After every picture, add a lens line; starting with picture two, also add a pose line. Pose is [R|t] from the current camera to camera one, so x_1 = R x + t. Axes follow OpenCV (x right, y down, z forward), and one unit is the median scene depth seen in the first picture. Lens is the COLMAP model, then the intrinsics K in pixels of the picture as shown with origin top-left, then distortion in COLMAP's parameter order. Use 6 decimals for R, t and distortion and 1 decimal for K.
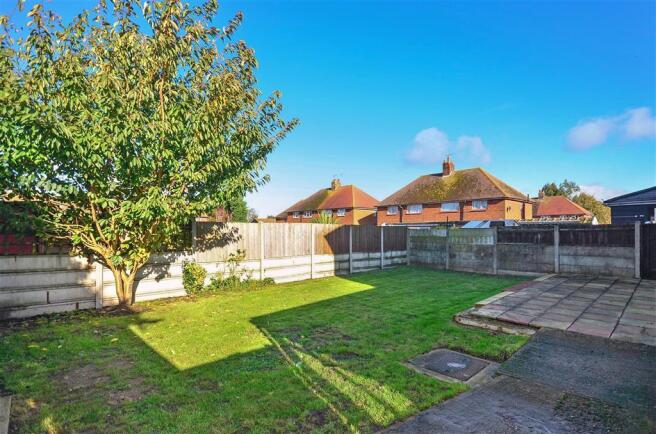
lens RADIAL K [[323.3, 0, 339.8], [0, 323.3, 235.7], [0, 0, 1]] dist [0.001801, 0.000469]
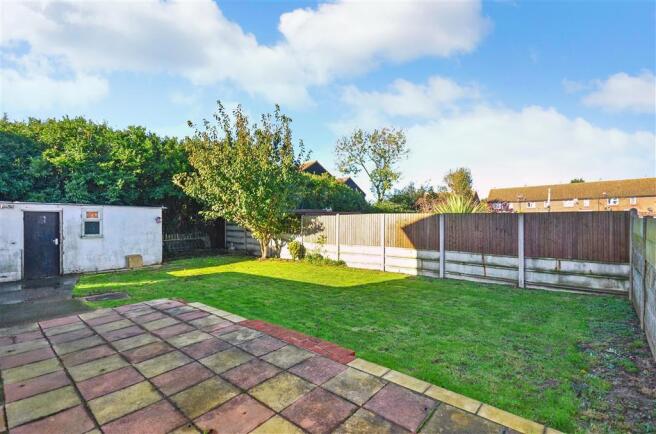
lens RADIAL K [[296.1, 0, 328.5], [0, 296.1, 218.6], [0, 0, 1]] dist [-0.004042, -0.000480]
pose [[0.103889, 0.006184, -0.994570, 0.715976], [-0.001193, 0.999981, 0.006093, -0.025919], [0.994588, 0.000554, 0.103895, 0.692764]]
